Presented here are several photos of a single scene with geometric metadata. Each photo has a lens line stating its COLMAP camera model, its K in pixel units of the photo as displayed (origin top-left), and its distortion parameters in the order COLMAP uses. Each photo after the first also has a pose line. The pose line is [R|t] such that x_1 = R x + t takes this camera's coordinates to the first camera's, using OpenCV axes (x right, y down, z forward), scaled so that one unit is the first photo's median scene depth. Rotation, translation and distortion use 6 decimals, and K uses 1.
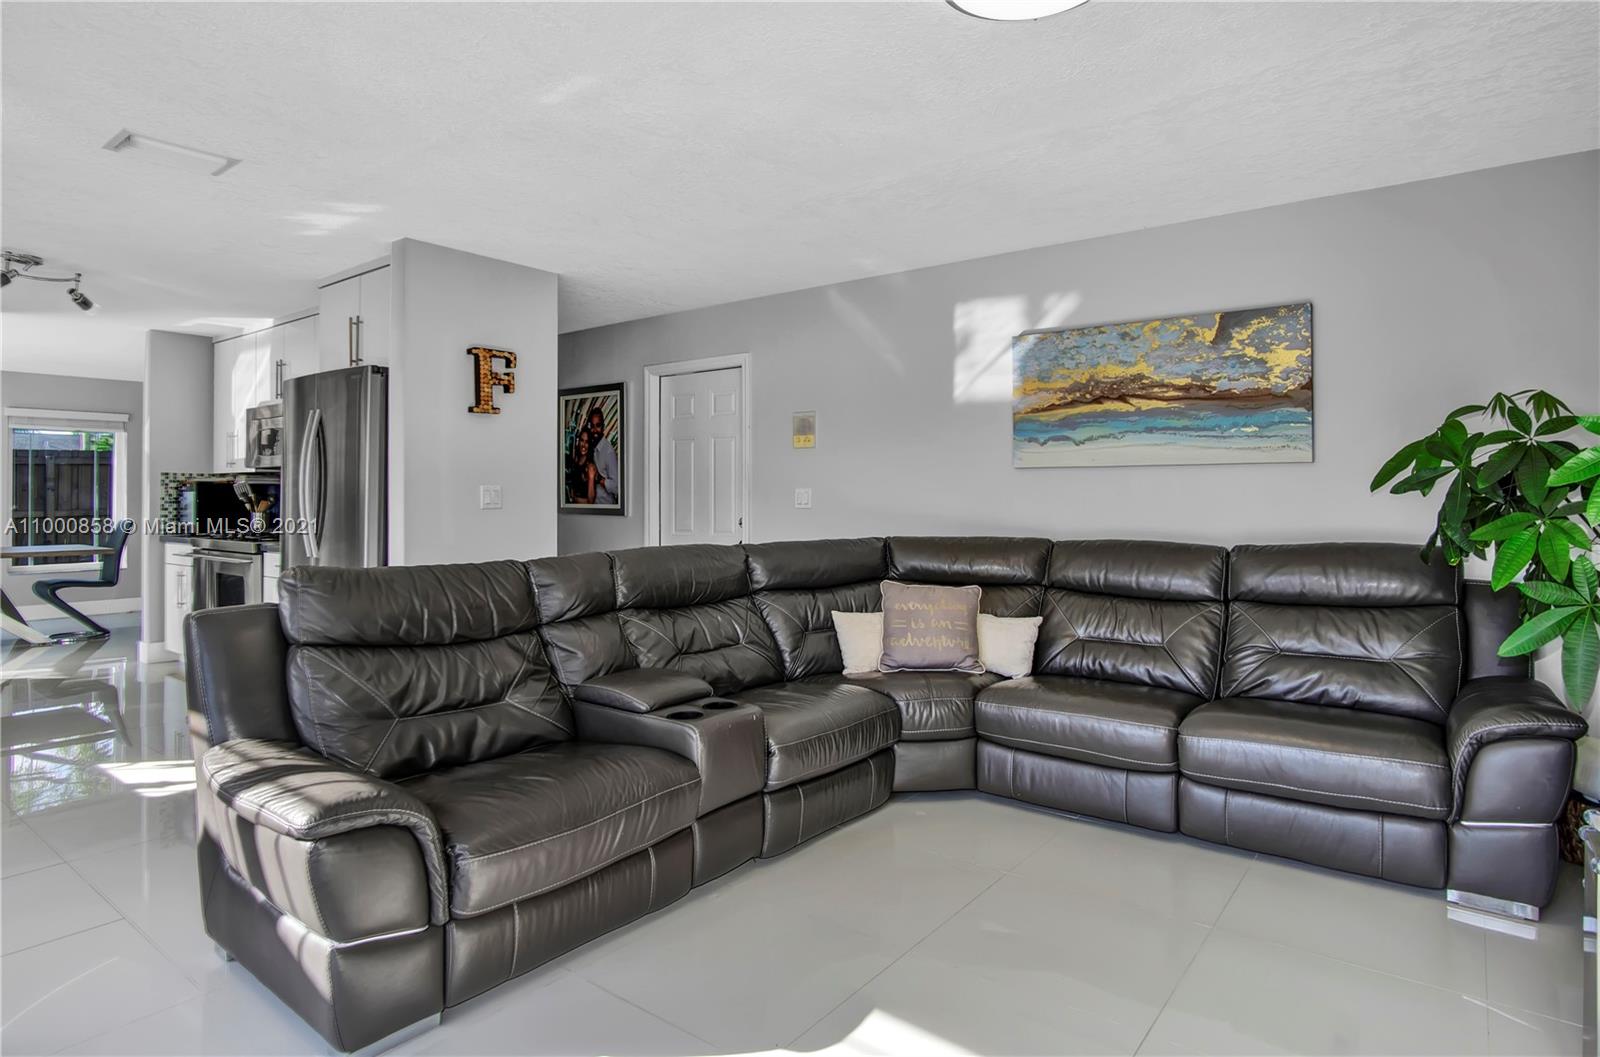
lens RADIAL K [[880.6, 0, 794.3], [0, 880.6, 512.7], [0, 0, 1]] dist [-0.005960, -0.001768]
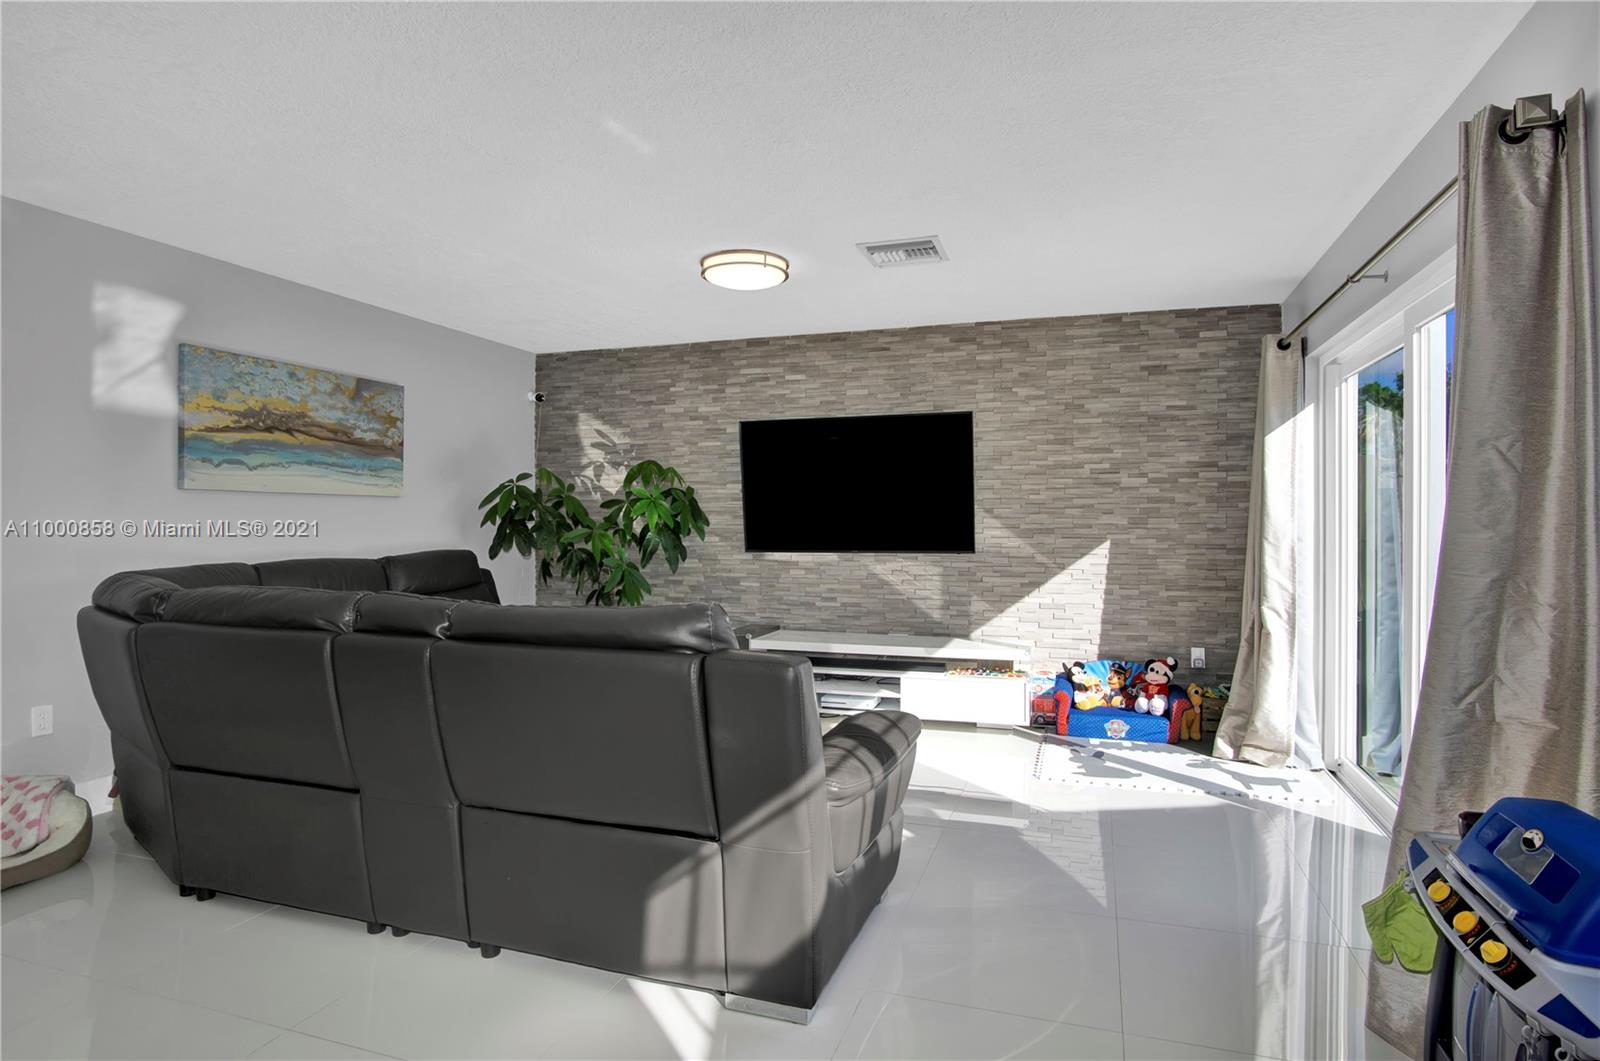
lens RADIAL K [[867.9, 0, 798.9], [0, 867.9, 531.0], [0, 0, 1]] dist [-0.027959, 0.002675]
pose [[-0.317499, -0.007655, 0.948228, -0.834977], [0.021670, 0.999648, 0.015326, -0.008051], [-0.948011, 0.025414, -0.317221, 0.727474]]
